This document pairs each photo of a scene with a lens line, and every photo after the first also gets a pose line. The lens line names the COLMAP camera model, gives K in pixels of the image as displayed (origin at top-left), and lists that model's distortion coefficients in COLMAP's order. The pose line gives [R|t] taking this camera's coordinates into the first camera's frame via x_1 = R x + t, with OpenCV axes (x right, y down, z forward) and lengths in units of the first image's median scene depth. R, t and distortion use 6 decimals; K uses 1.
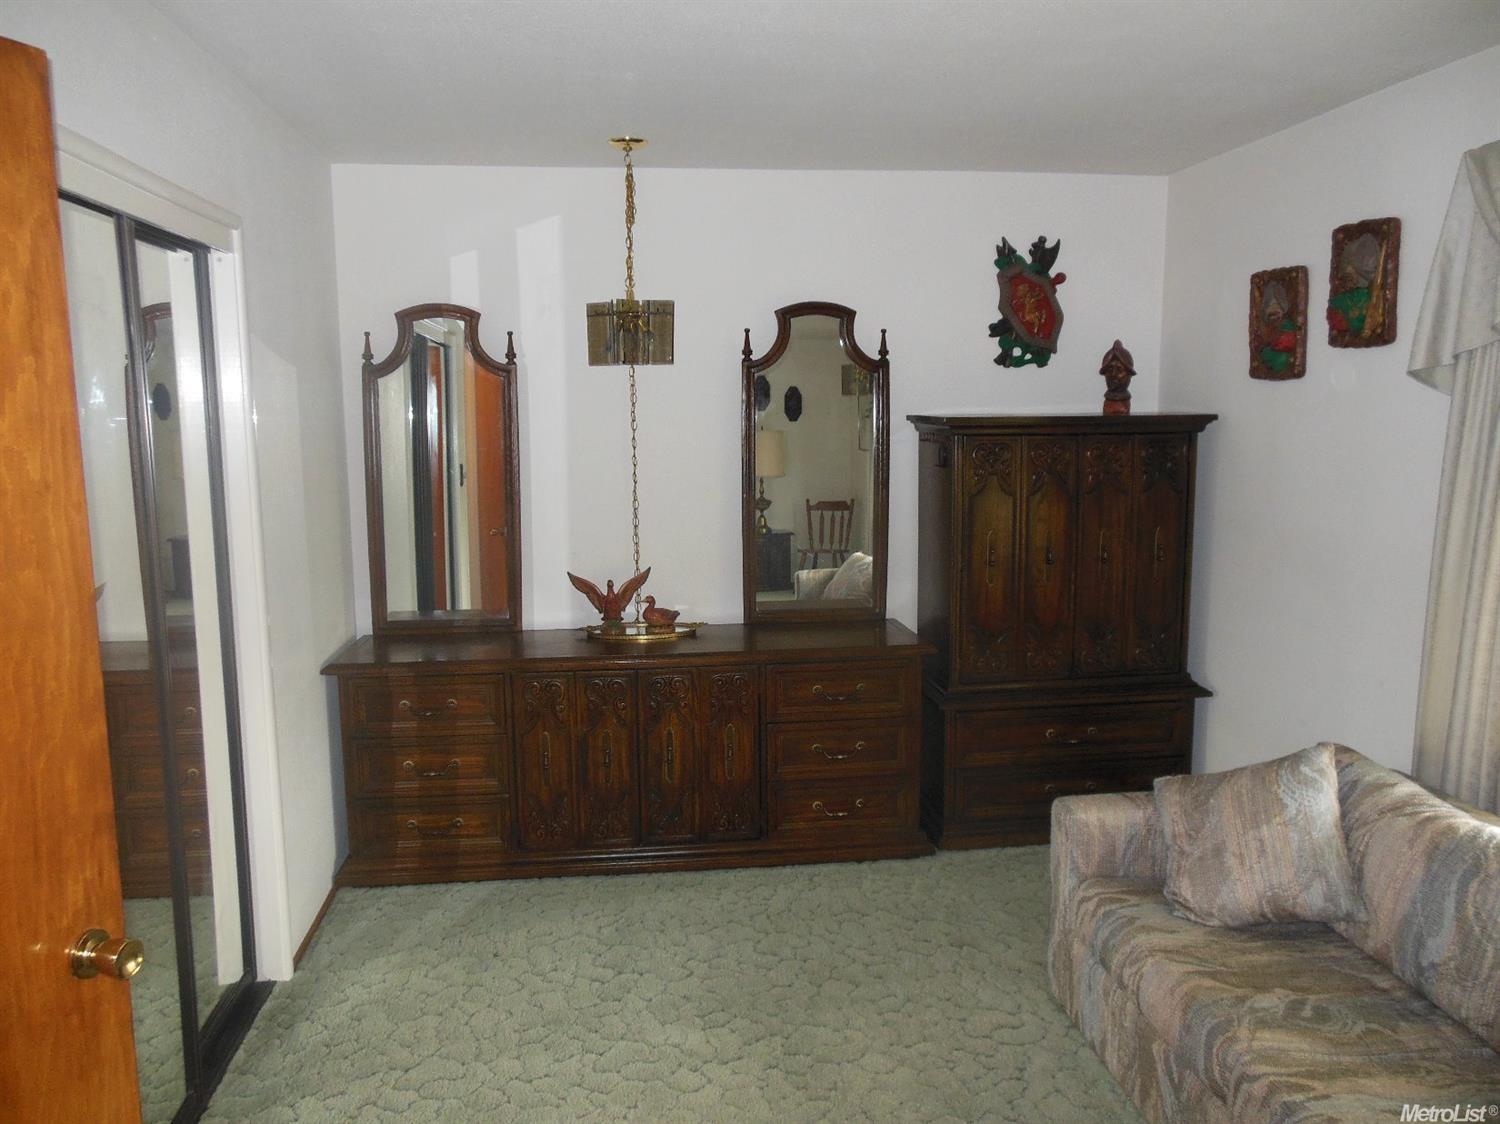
lens RADIAL K [[1135.0, 0, 744.9], [0, 1135.0, 563.5], [0, 0, 1]] dist [-0.064433, 0.085567]
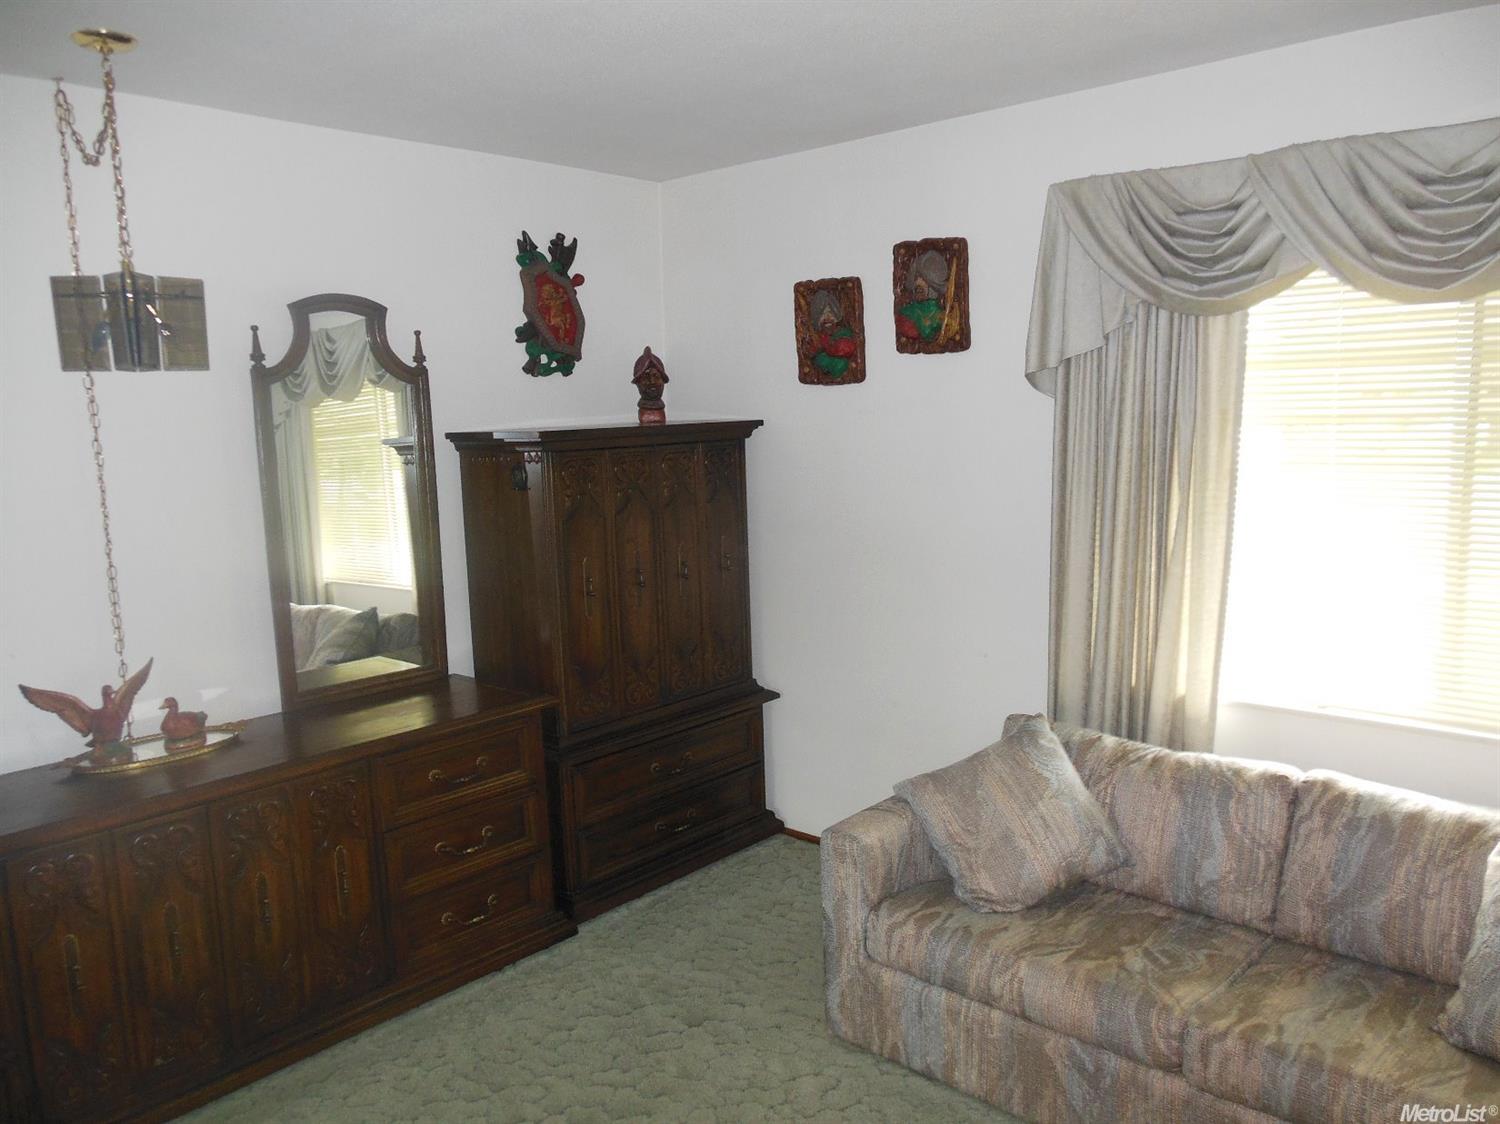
lens RADIAL K [[1135.0, 0, 743.4], [0, 1135.0, 563.9], [0, 0, 1]] dist [-0.064433, 0.085567]
pose [[0.752548, -0.104418, 0.650206, -0.296467], [0.117221, 0.992821, 0.023768, -0.032976], [-0.648020, 0.058331, 0.759386, 0.264929]]
